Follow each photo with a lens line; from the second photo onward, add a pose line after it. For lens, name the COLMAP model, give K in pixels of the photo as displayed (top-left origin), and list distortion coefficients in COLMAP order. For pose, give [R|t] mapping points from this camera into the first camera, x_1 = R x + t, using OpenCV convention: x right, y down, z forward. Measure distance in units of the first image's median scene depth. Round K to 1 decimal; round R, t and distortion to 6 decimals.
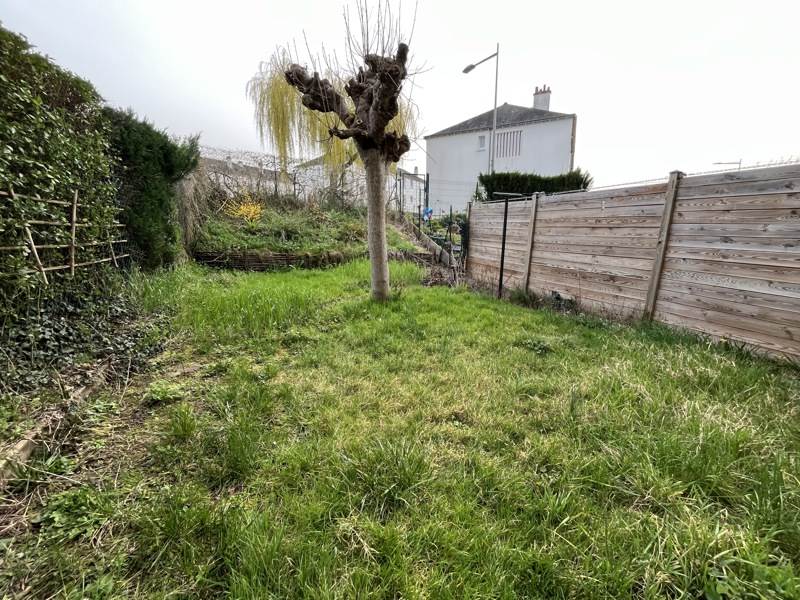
lens RADIAL K [[324.9, 0, 399.3], [0, 324.9, 301.4], [0, 0, 1]] dist [-0.009983, -0.000831]
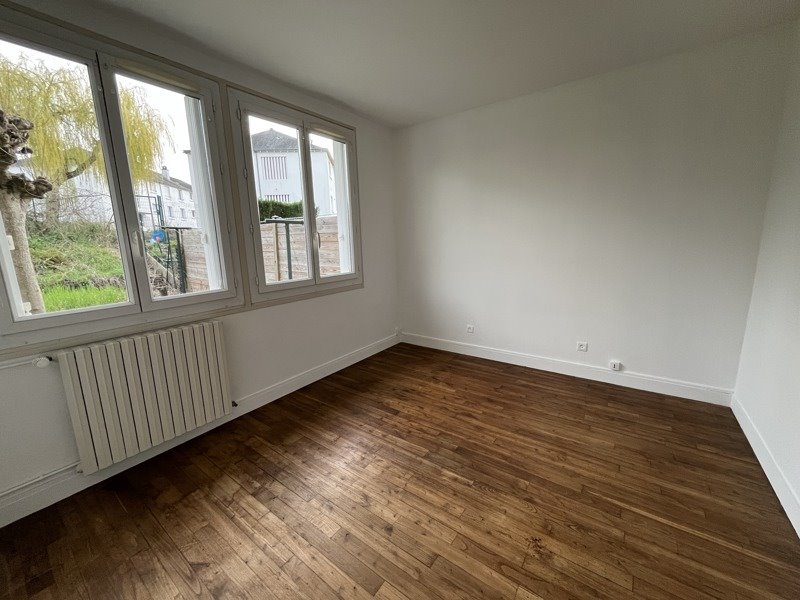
lens RADIAL K [[324.9, 0, 394.0], [0, 324.9, 295.3], [0, 0, 1]] dist [-0.009983, -0.000831]
pose [[0.844711, -0.102766, 0.525264, 0.446897], [0.134799, 0.990607, -0.022970, 0.085854], [-0.517969, 0.090208, 0.850629, -0.578184]]
